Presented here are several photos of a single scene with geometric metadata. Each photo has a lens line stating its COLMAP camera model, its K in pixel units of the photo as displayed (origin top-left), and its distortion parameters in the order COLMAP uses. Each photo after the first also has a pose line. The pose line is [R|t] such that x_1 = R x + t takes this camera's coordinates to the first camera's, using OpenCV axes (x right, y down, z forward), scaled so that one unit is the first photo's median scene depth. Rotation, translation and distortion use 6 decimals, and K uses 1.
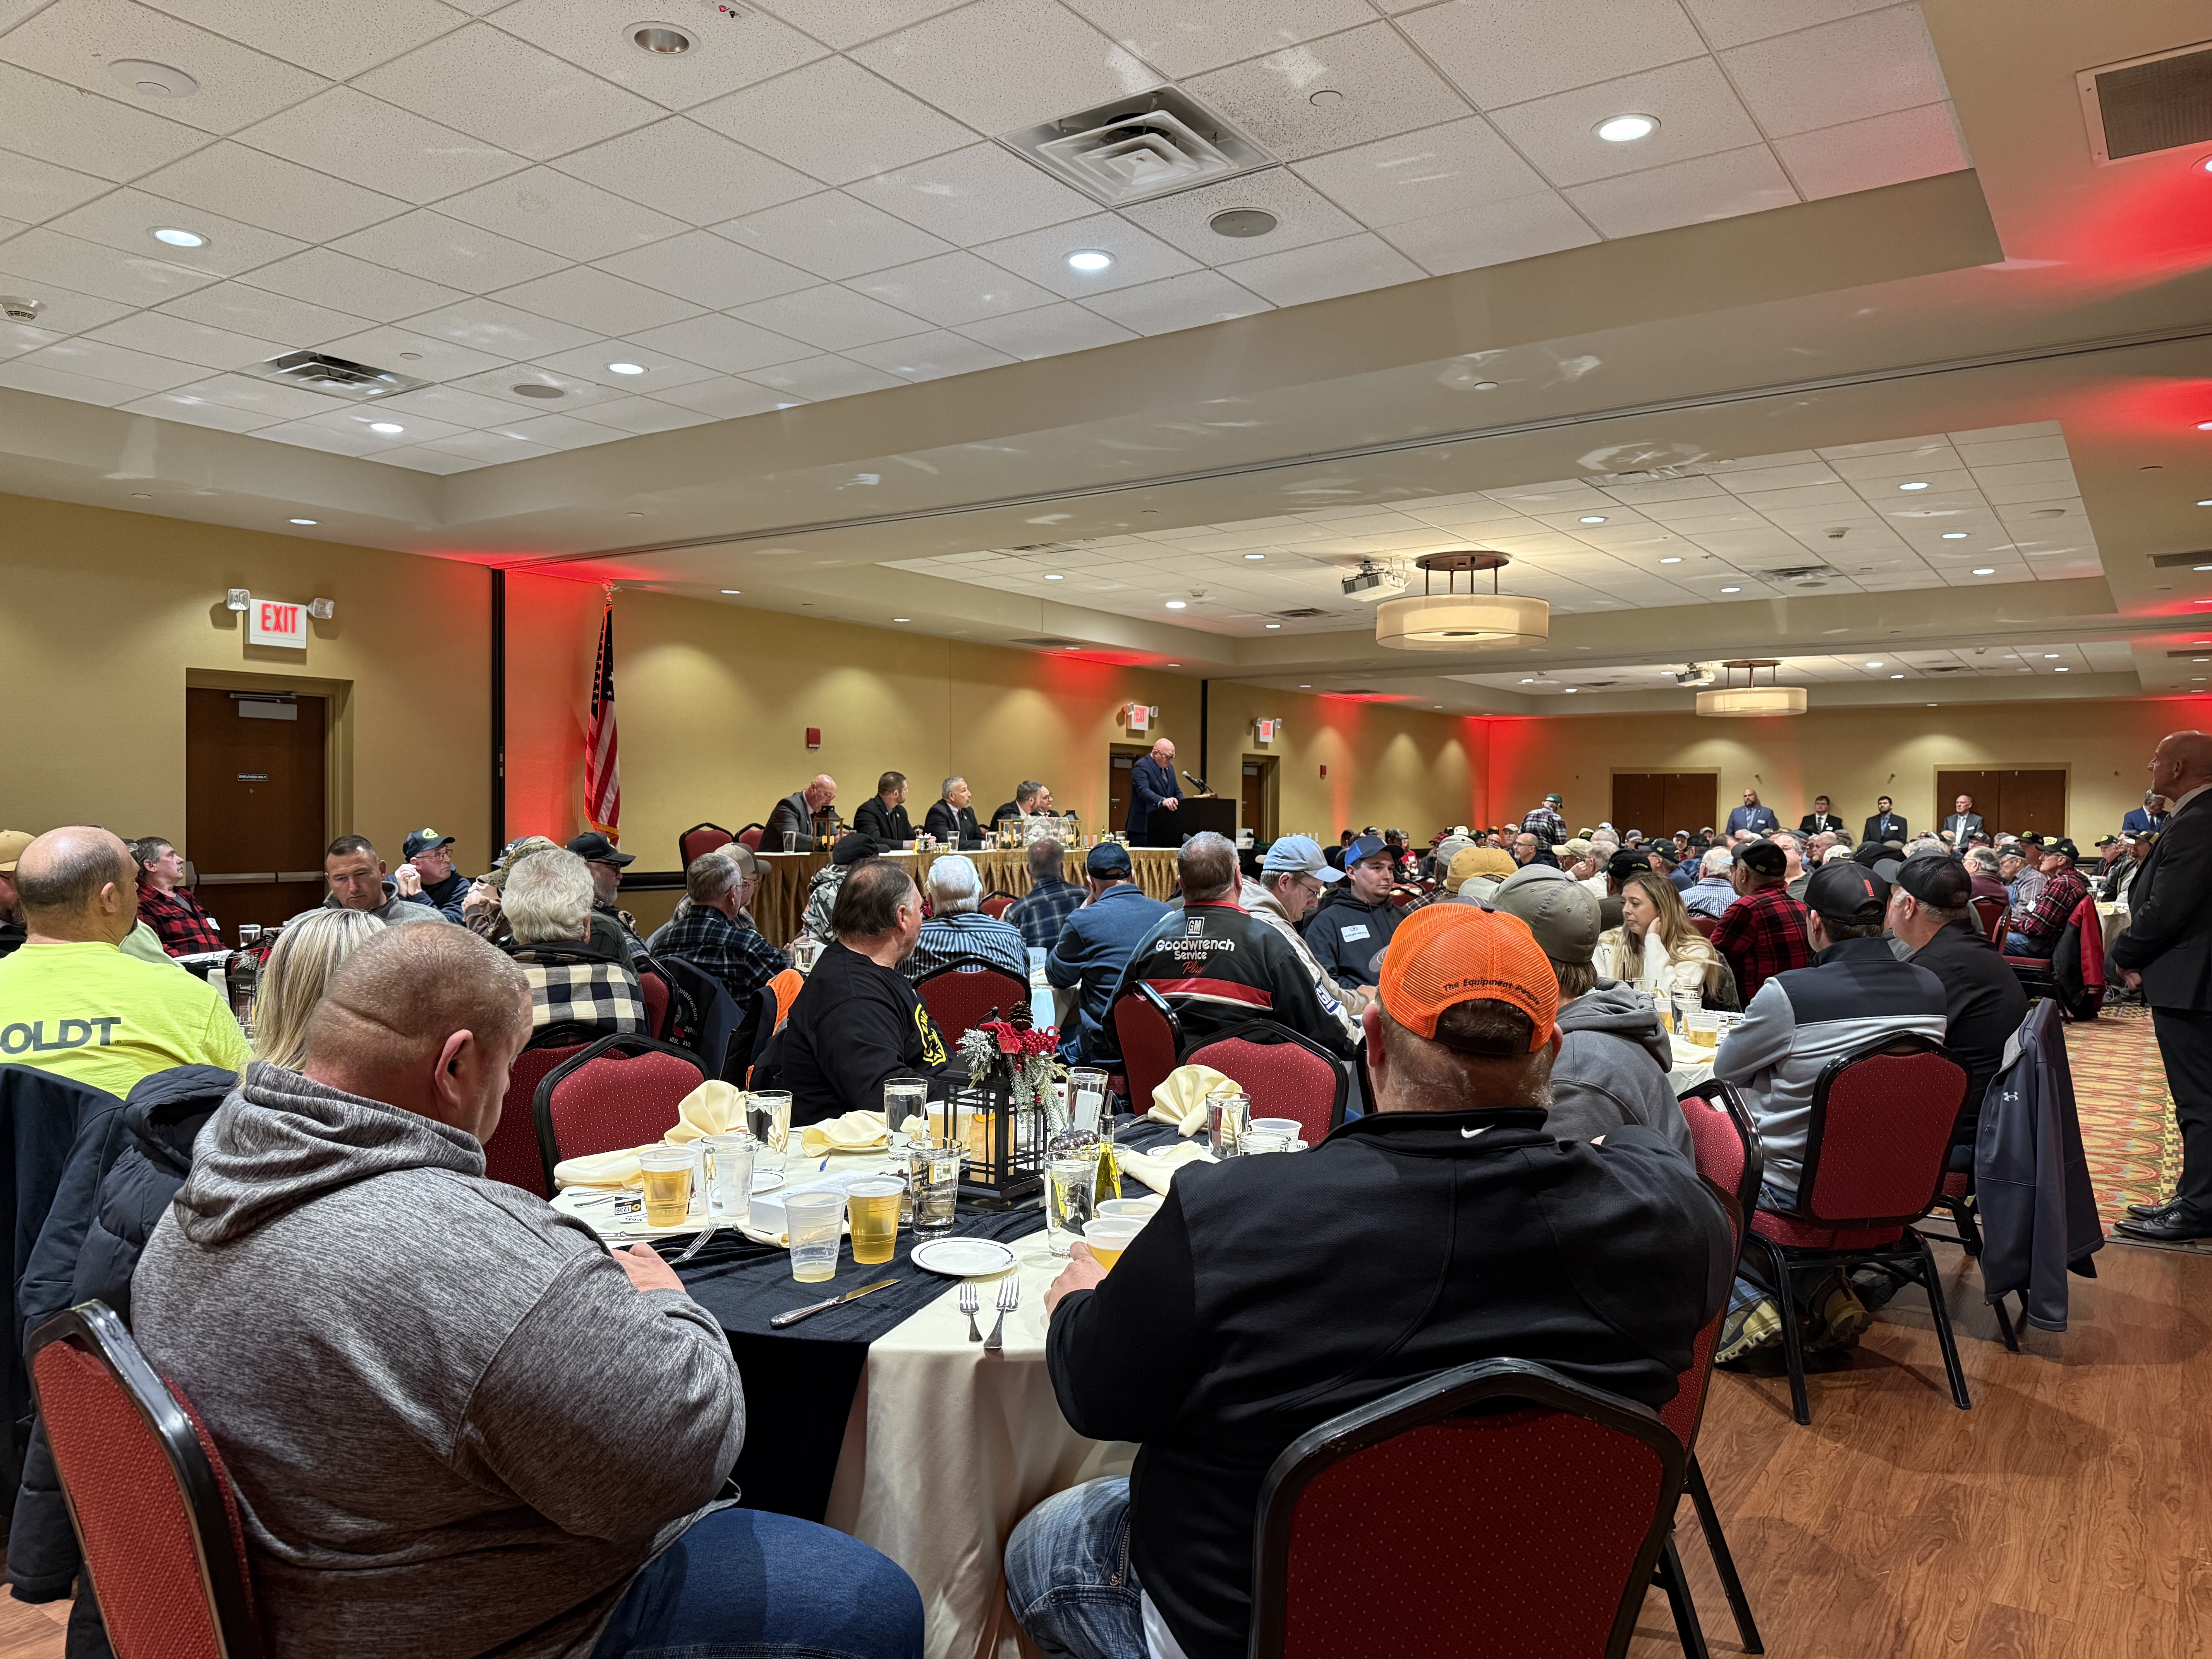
lens RADIAL K [[1528.4, 0, 1106.0], [0, 1528.4, 829.5], [0, 0, 1]] dist [0.003675, 0.001014]
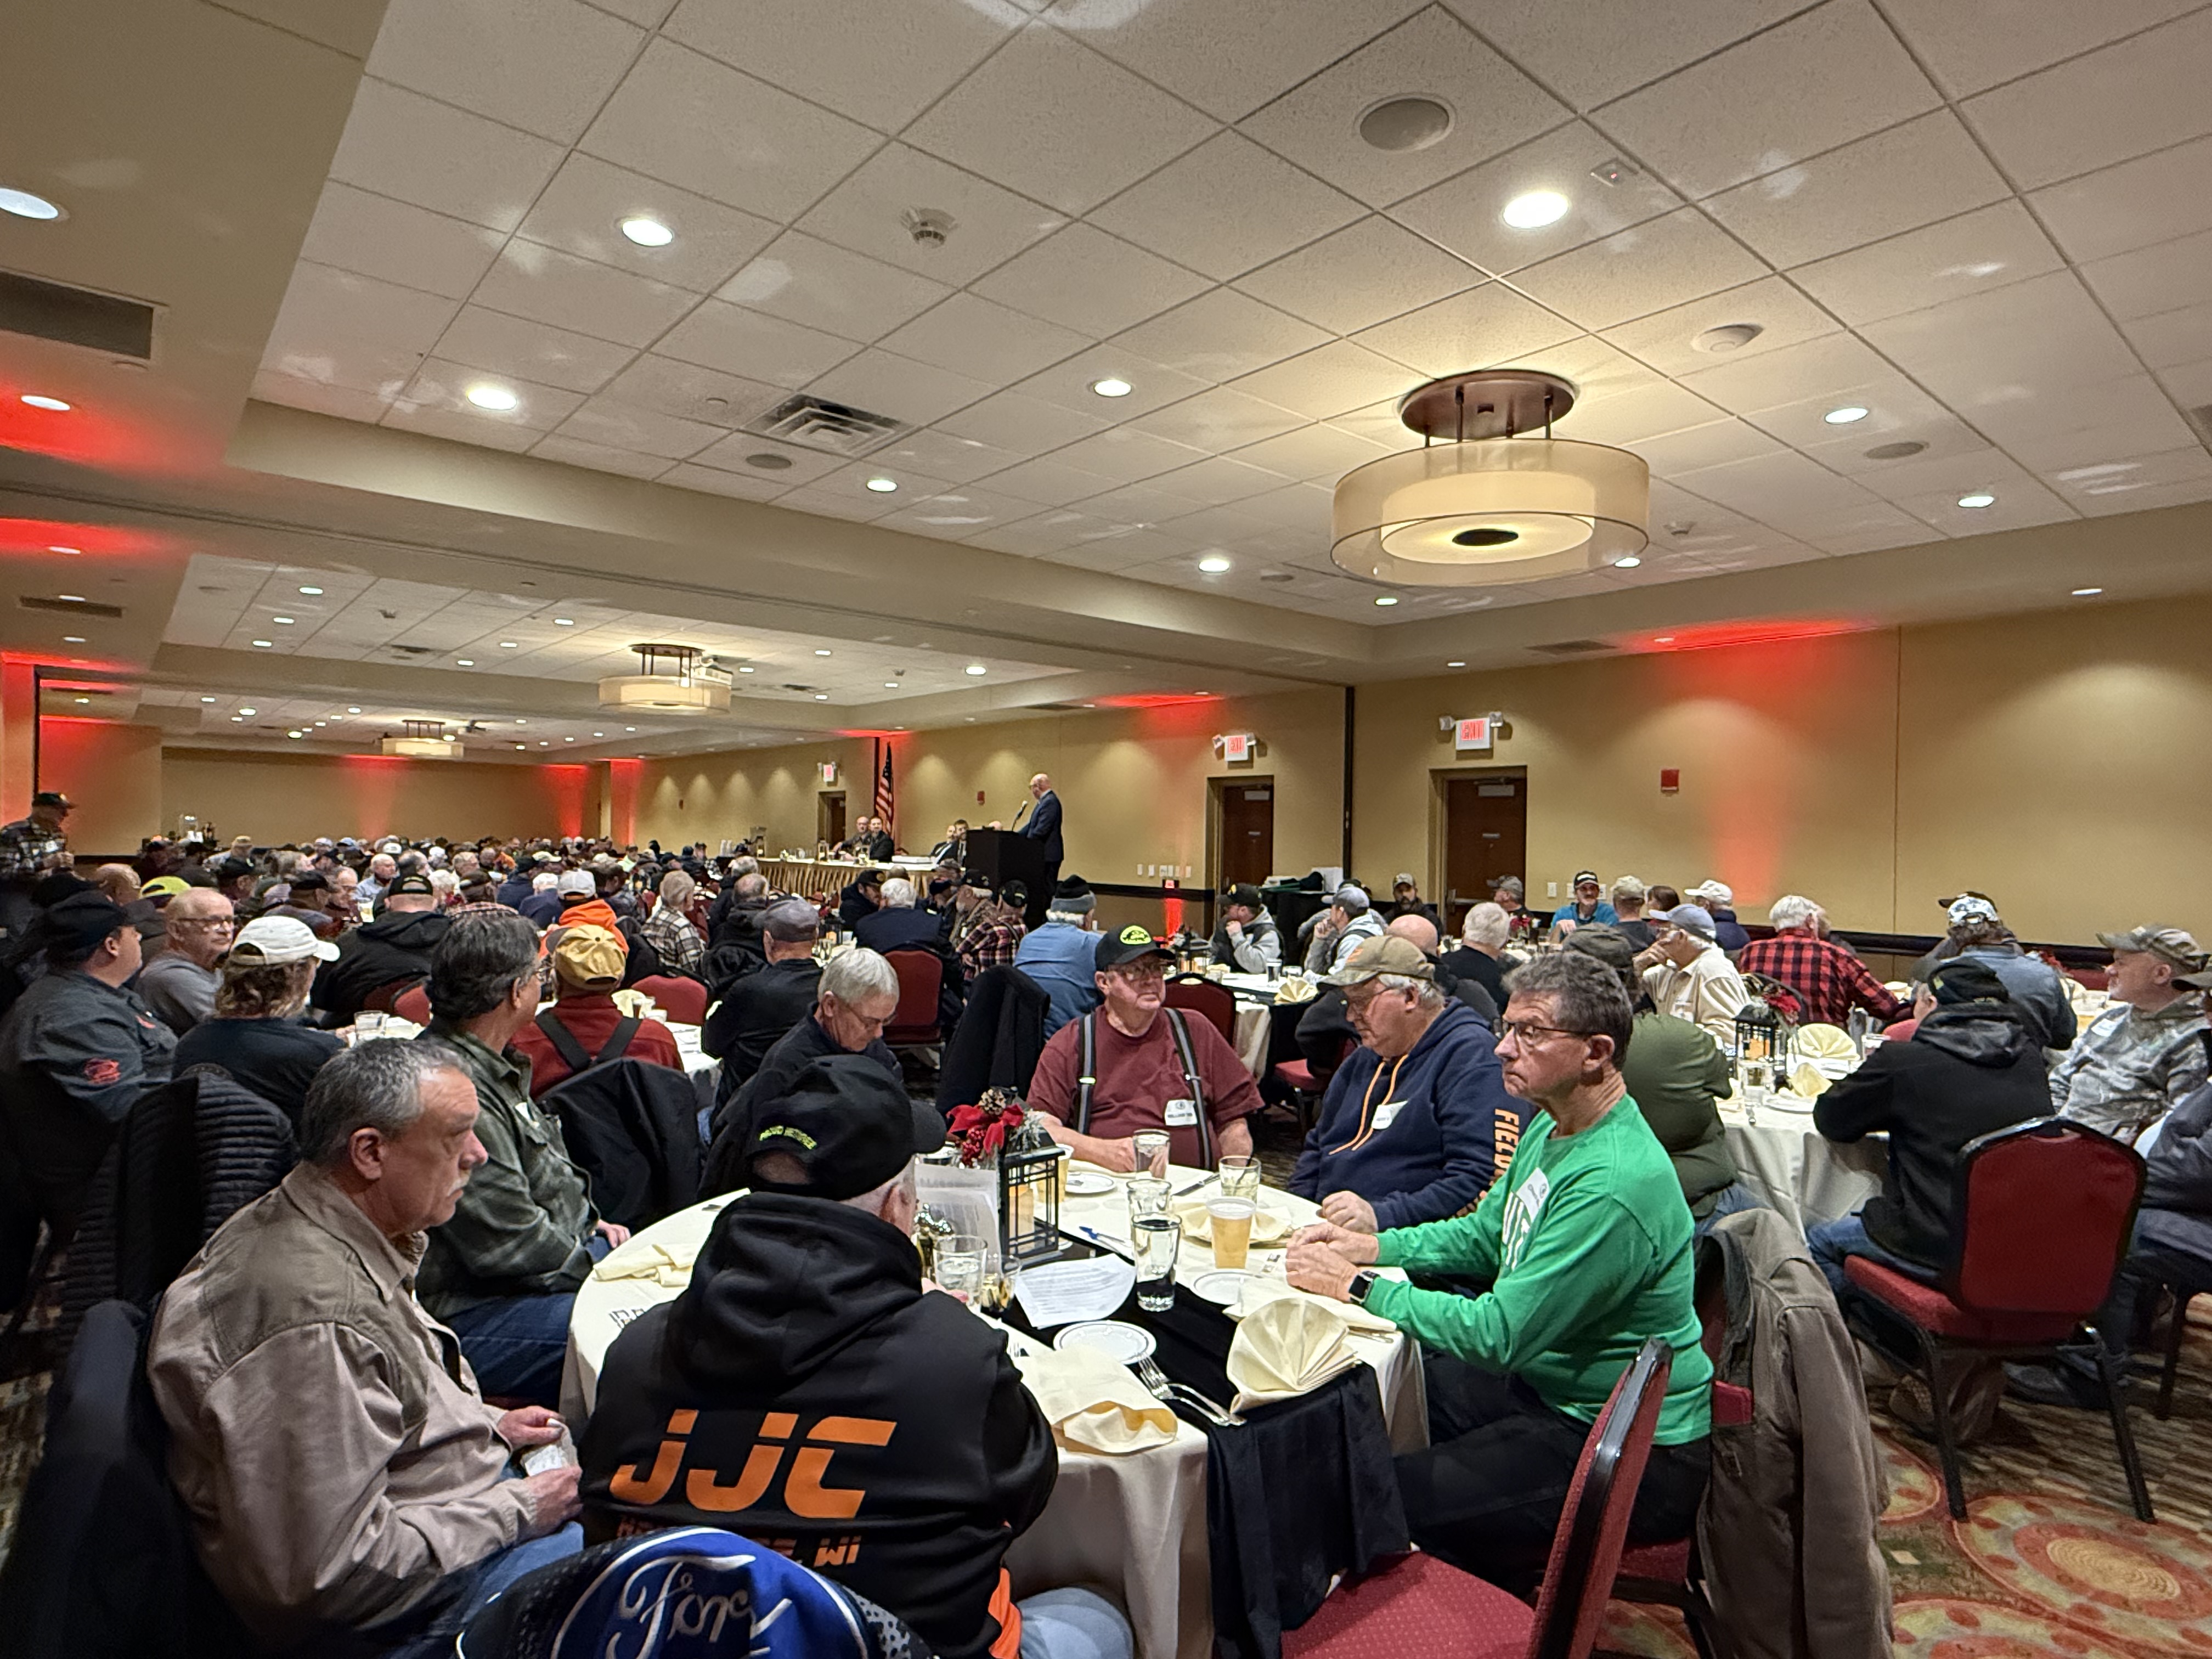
lens RADIAL K [[1190.1, 0, 1106.0], [0, 1190.1, 829.5], [0, 0, 1]] dist [-0.001589, -0.000250]
pose [[-0.278029, -0.031019, -0.960072, 0.697873], [-0.040237, 0.998977, -0.020624, -0.002425], [0.959730, 0.032896, -0.278993, 1.030207]]
